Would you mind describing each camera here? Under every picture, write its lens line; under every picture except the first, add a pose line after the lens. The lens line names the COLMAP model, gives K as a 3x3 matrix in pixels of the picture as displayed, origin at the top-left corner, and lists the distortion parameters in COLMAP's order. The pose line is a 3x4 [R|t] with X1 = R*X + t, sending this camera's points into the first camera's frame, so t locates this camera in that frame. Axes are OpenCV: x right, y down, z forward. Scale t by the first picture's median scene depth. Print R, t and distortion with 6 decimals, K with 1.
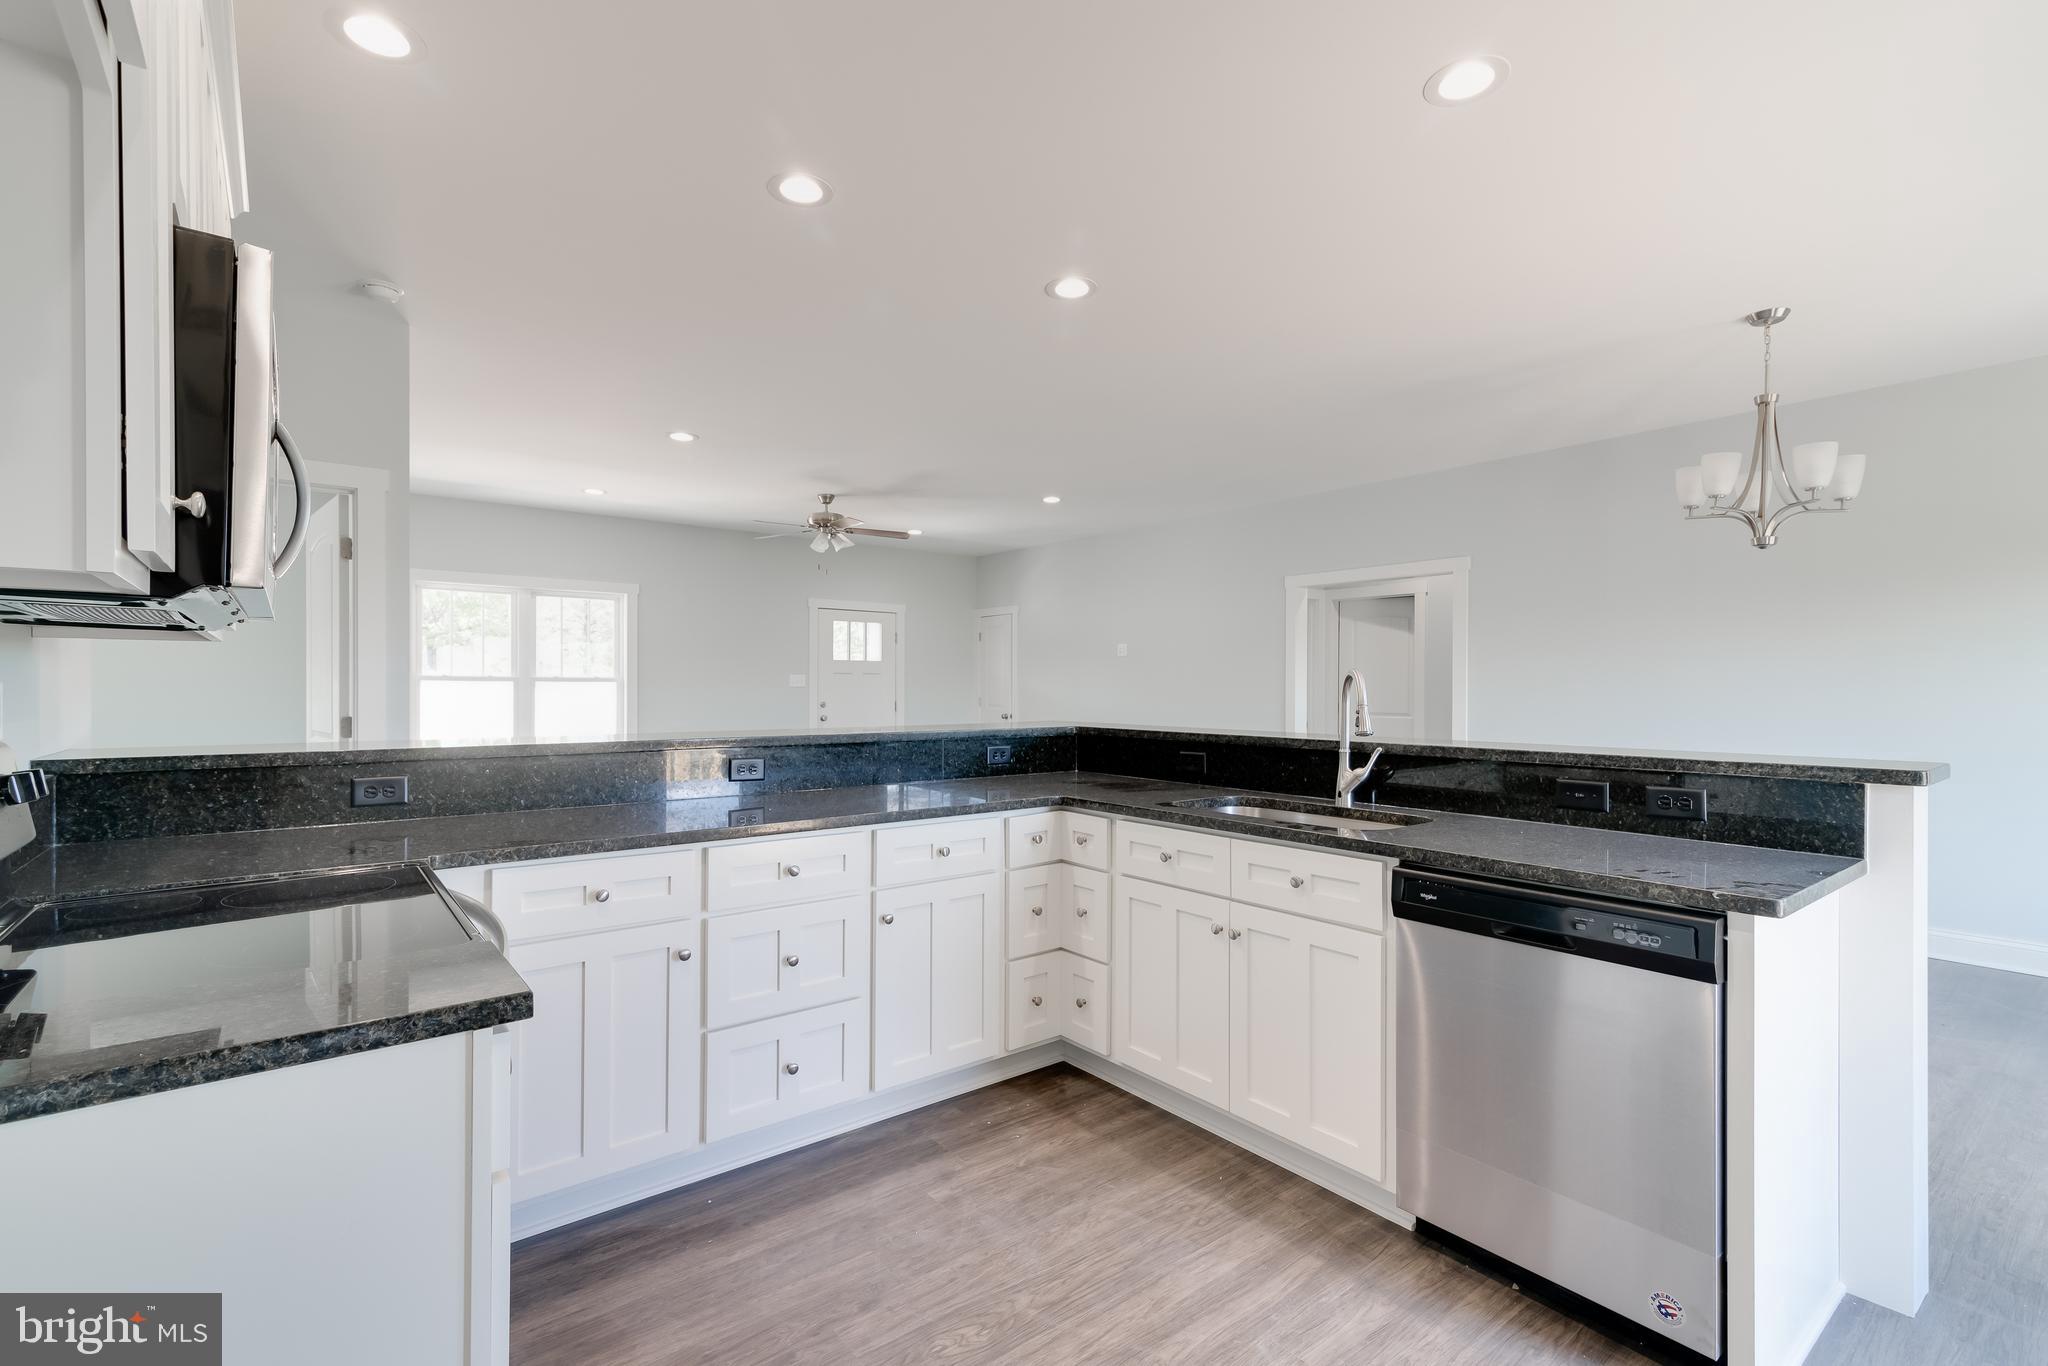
lens RADIAL K [[919.2, 0, 1017.4], [0, 919.2, 690.7], [0, 0, 1]] dist [0.014262, -0.001137]
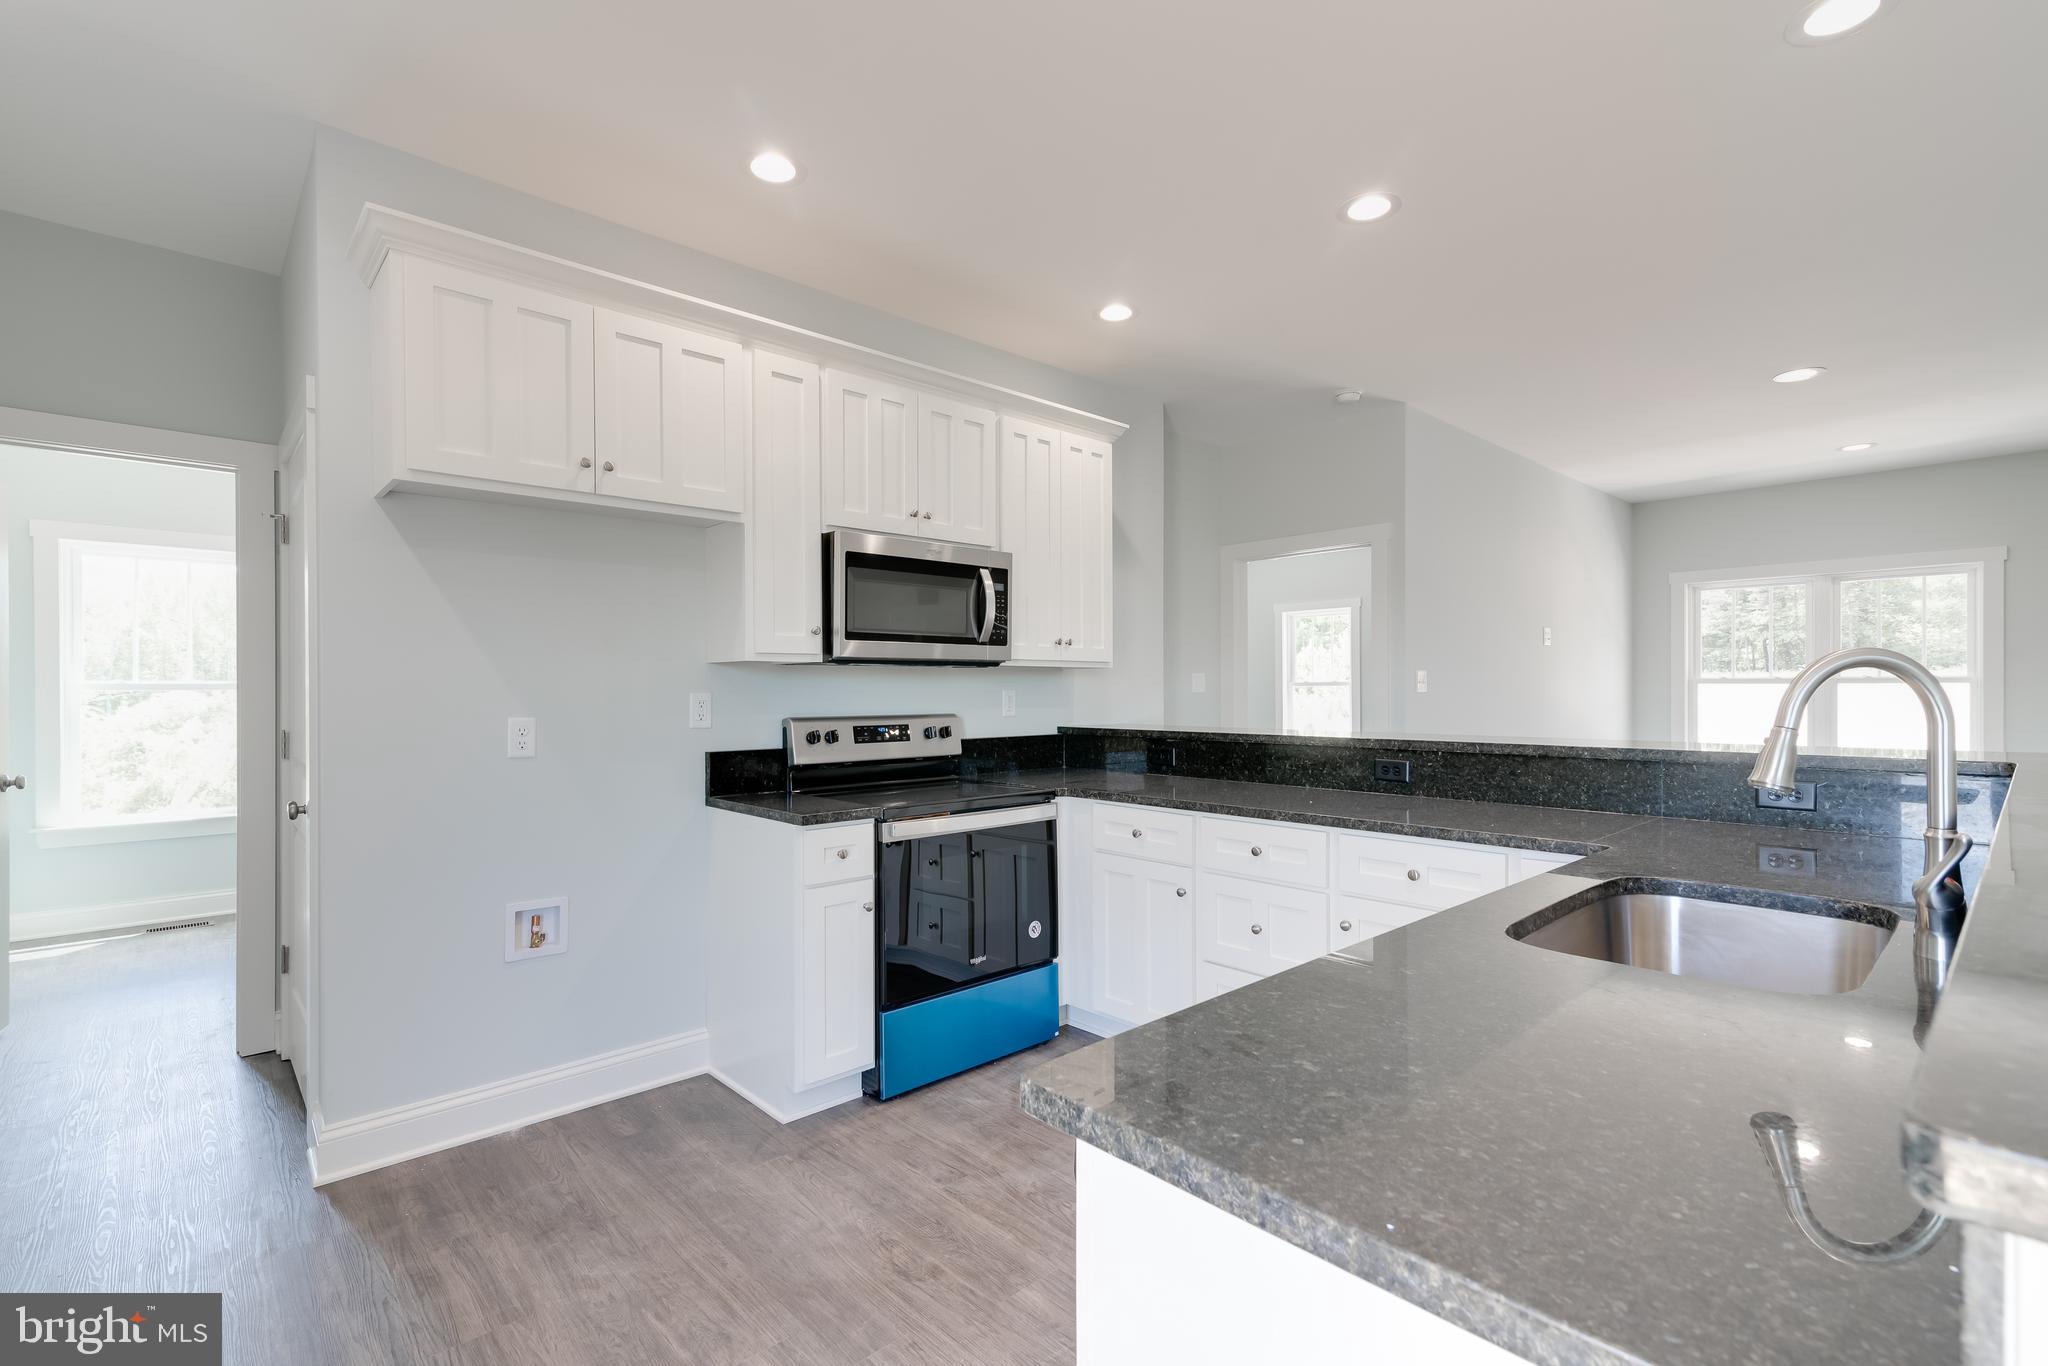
lens RADIAL K [[919.2, 0, 1017.4], [0, 919.2, 690.7], [0, 0, 1]] dist [0.014262, -0.001137]
pose [[0.074768, -0.003828, -0.997194, 0.751586], [0.000127, 0.999993, -0.003829, -0.000576], [0.997201, 0.000160, 0.074768, 0.525490]]
